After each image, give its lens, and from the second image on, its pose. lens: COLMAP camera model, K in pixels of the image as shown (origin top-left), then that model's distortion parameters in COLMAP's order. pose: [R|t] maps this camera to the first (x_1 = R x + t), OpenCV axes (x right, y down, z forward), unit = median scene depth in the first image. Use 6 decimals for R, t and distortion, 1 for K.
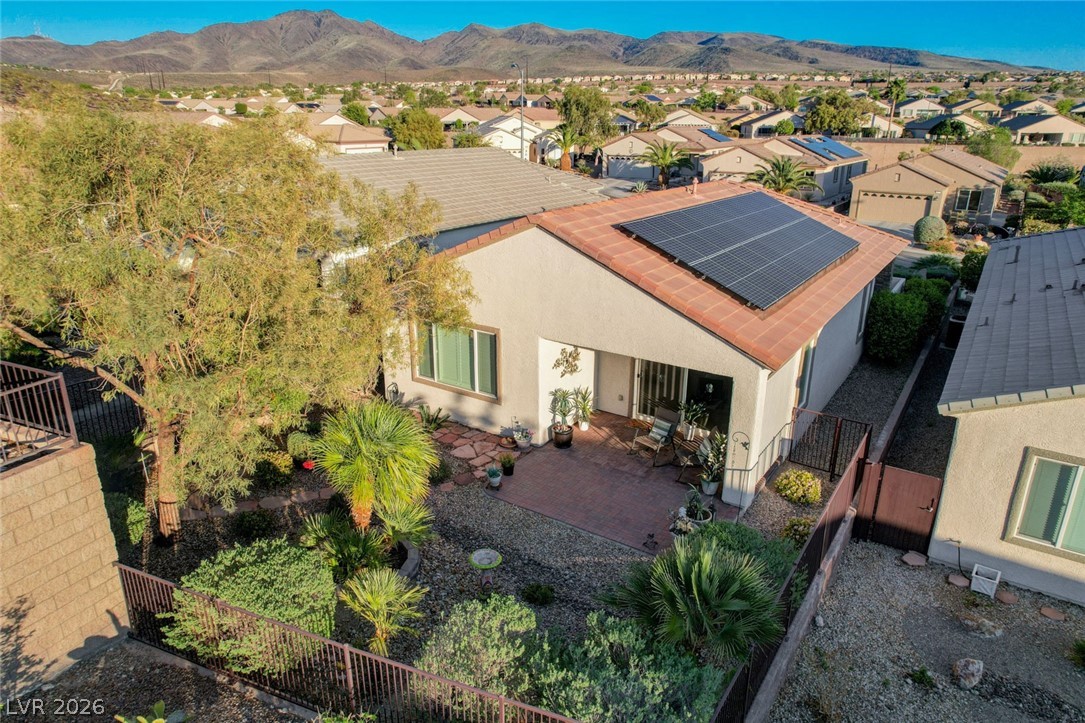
lens RADIAL K [[704.6, 0, 543.7], [0, 704.6, 359.6], [0, 0, 1]] dist [-0.085691, 0.077783]
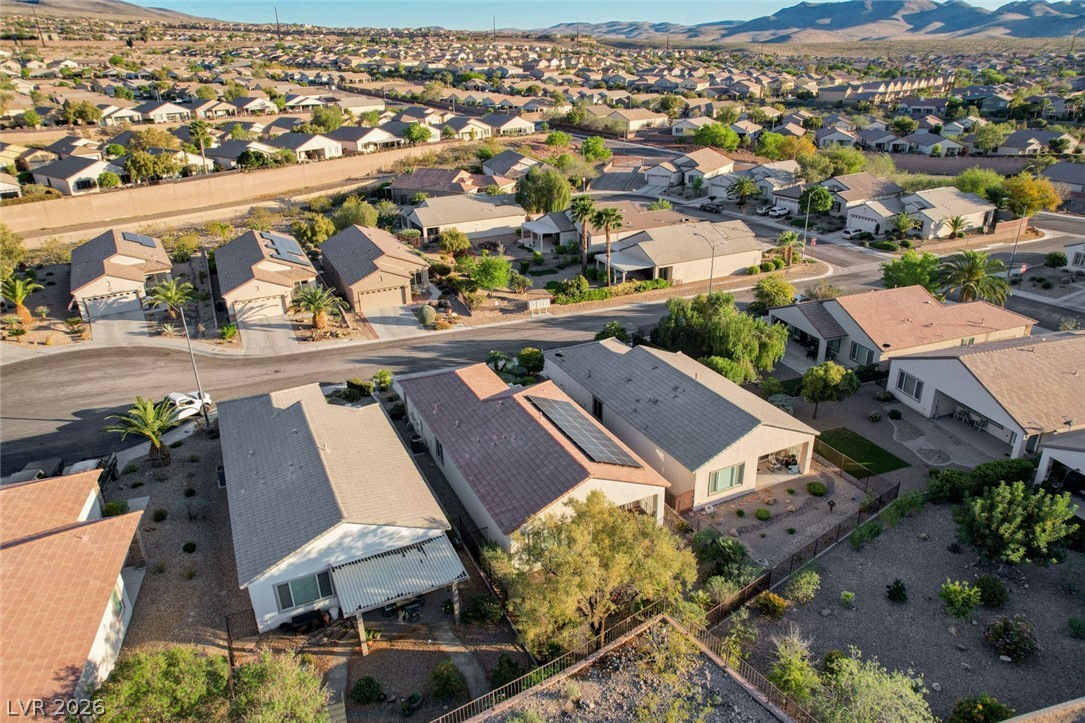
lens RADIAL K [[716.3, 0, 542.5], [0, 716.3, 361.5], [0, 0, 1]] dist [-0.074863, 0.066888]
pose [[0.510594, -0.357052, 0.782181, -0.542512], [0.304056, 0.925902, 0.224176, -0.332704], [-0.804266, 0.123364, 0.581324, -0.121698]]
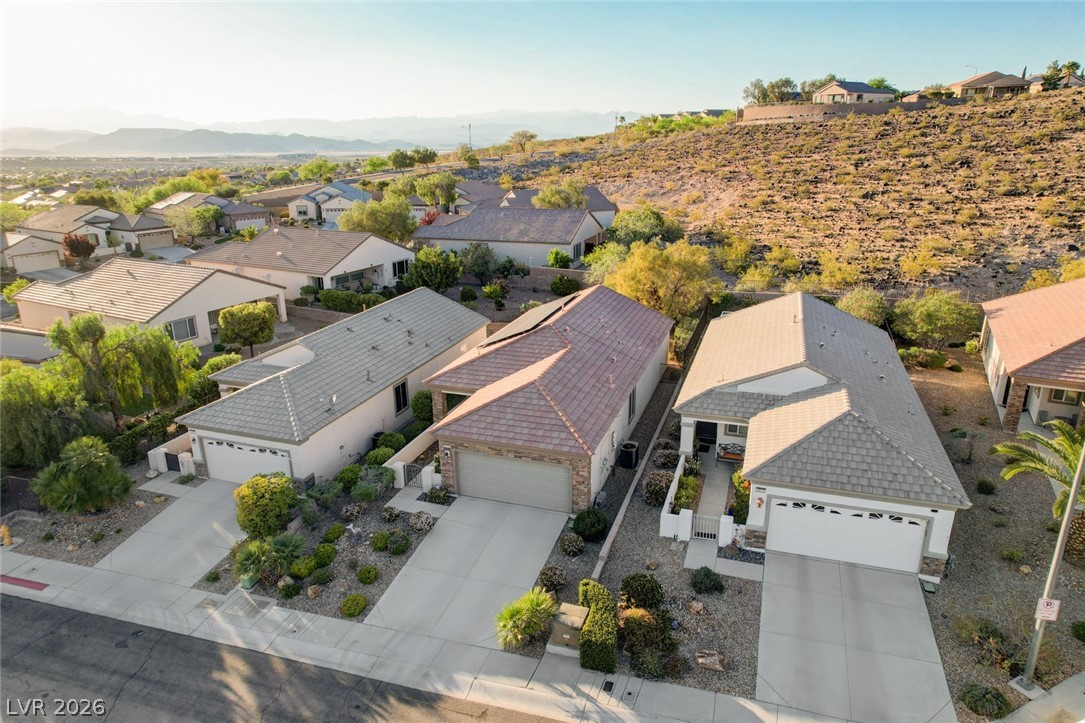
lens RADIAL K [[689.0, 0, 545.6], [0, 689.0, 364.1], [0, 0, 1]] dist [-0.077985, 0.068528]
pose [[-0.965037, 0.087014, -0.247250, 0.290318], [-0.080347, 0.799678, 0.595029, -0.487734], [0.249496, 0.594091, -0.764727, 0.976326]]
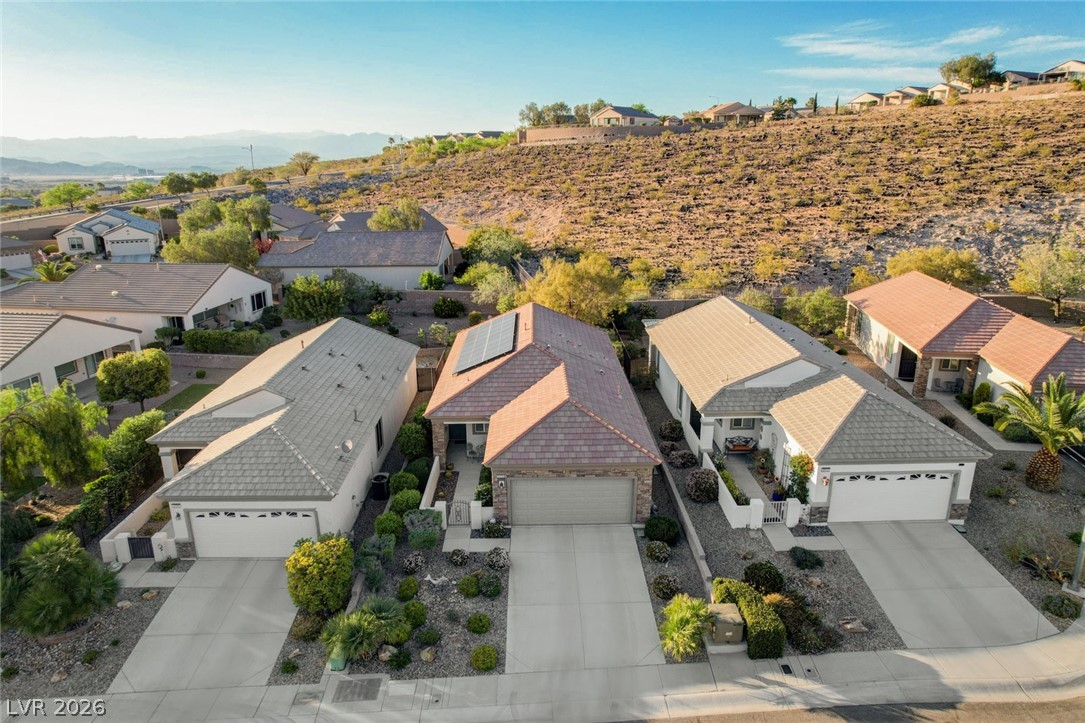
lens RADIAL K [[689.0, 0, 545.6], [0, 689.0, 364.1], [0, 0, 1]] dist [-0.077985, 0.068528]
pose [[-0.819932, 0.166300, -0.547774, 0.481271], [-0.184624, 0.828928, 0.528008, -0.457932], [0.541873, 0.534063, -0.648961, 0.890487]]
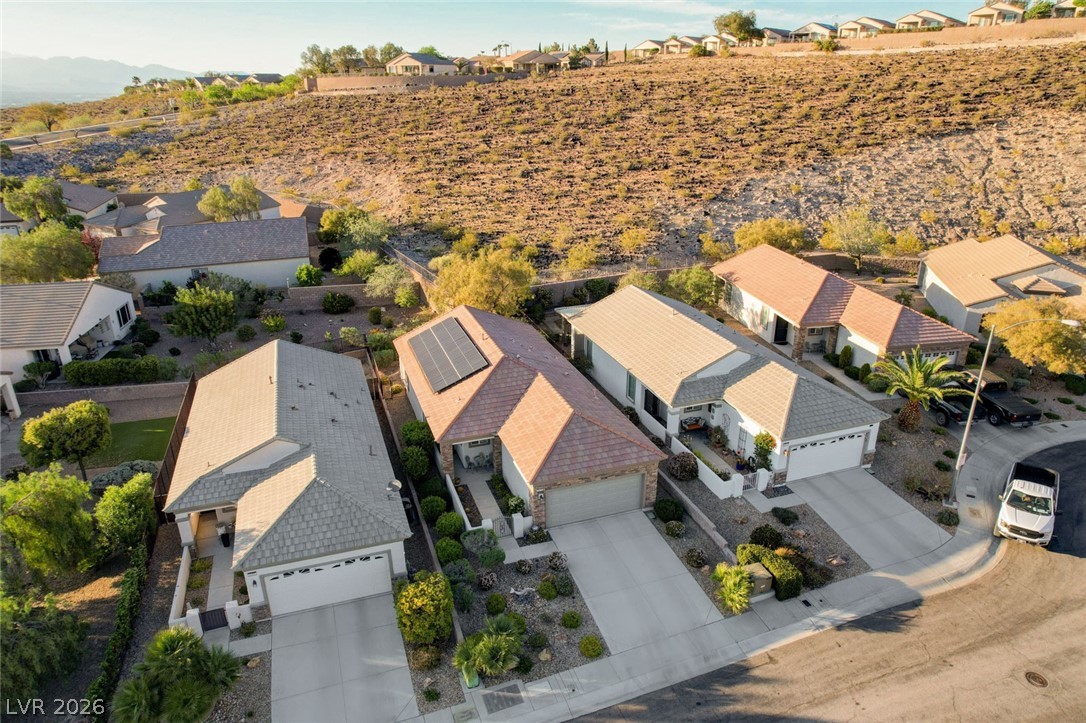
lens RADIAL K [[696.3, 0, 545.4], [0, 696.3, 362.7], [0, 0, 1]] dist [-0.073083, 0.059743]
pose [[-0.598815, 0.298144, -0.743325, 0.654196], [-0.259075, 0.806113, 0.532036, -0.520601], [0.757827, 0.511168, -0.405470, 0.771815]]
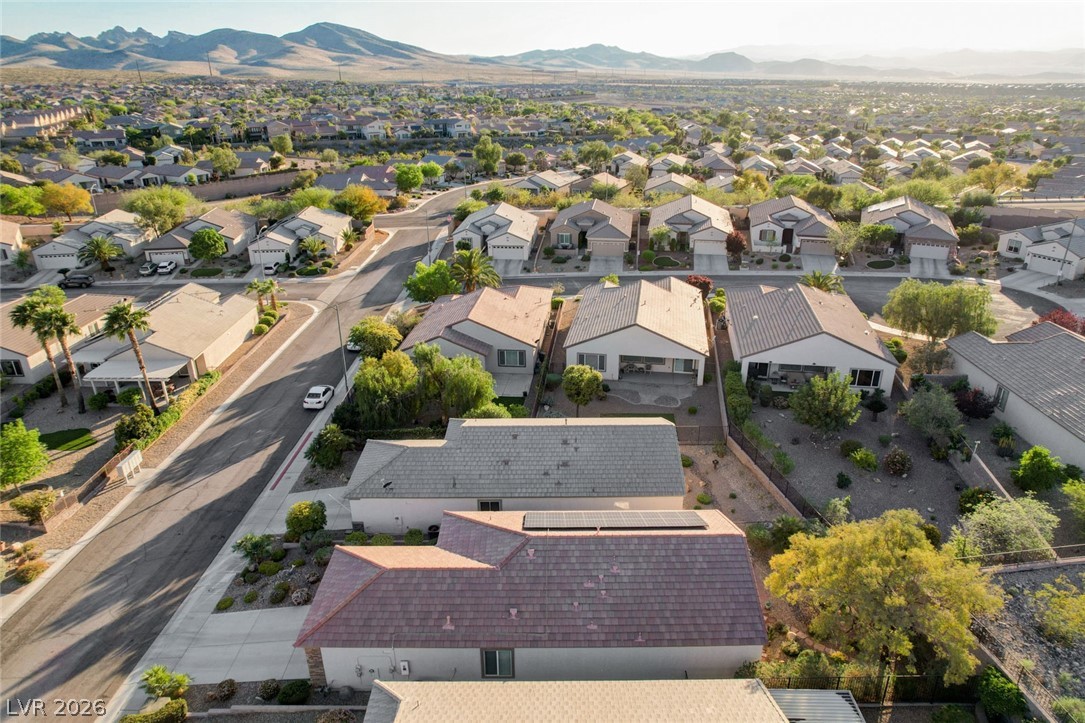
lens RADIAL K [[693.6, 0, 544.3], [0, 693.6, 360.0], [0, 0, 1]] dist [-0.084656, 0.076478]
pose [[-0.559651, -0.323883, 0.762817, -0.336354], [0.272548, 0.797333, 0.538496, -0.584414], [-0.782629, 0.509274, -0.357954, 0.560222]]
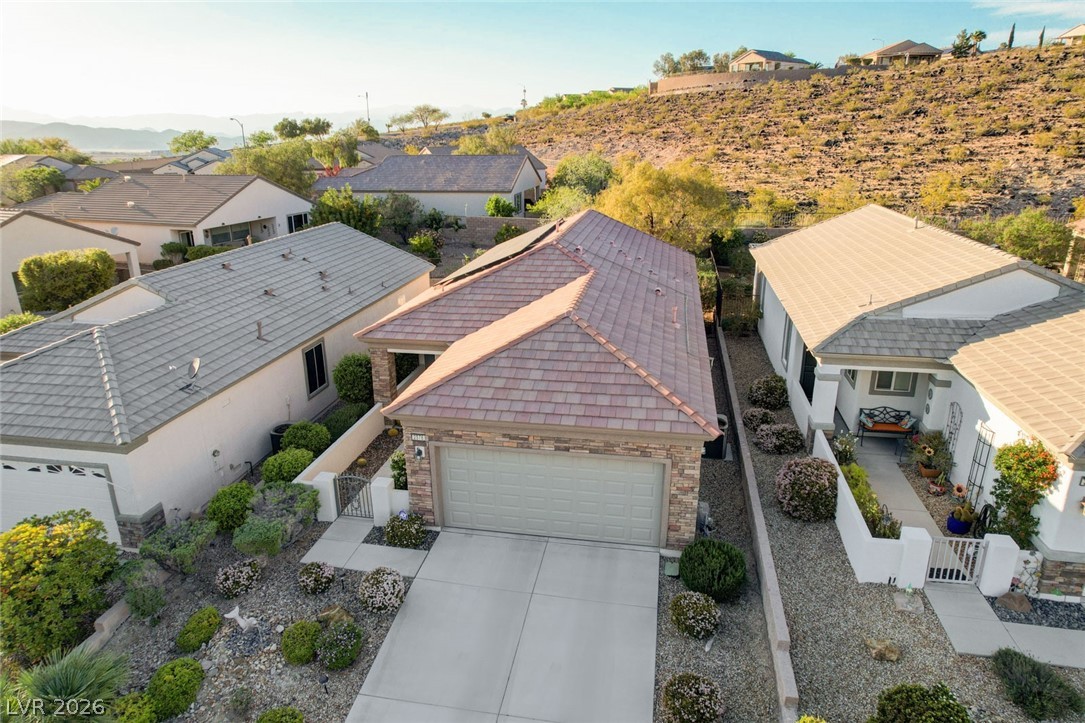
lens RADIAL K [[693.6, 0, 544.3], [0, 693.6, 360.0], [0, 0, 1]] dist [-0.084656, 0.076478]
pose [[-0.916864, 0.127564, -0.378270, 0.293906], [-0.127409, 0.804503, 0.580122, -0.305219], [0.378322, 0.580088, -0.721367, 0.787843]]
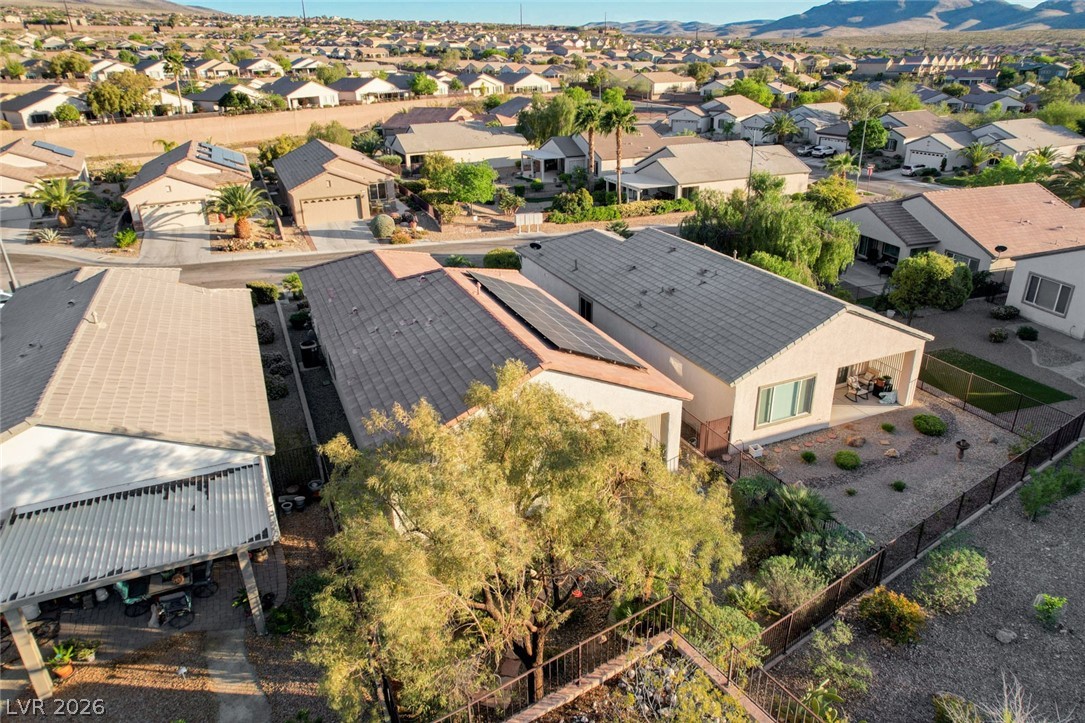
lens RADIAL K [[713.7, 0, 543.2], [0, 713.7, 357.4], [0, 0, 1]] dist [-0.082851, 0.078970]
pose [[0.541740, -0.347703, 0.765259, -0.294483], [0.295653, 0.931076, 0.213746, -0.139434], [-0.786834, 0.110457, 0.607200, 0.034072]]
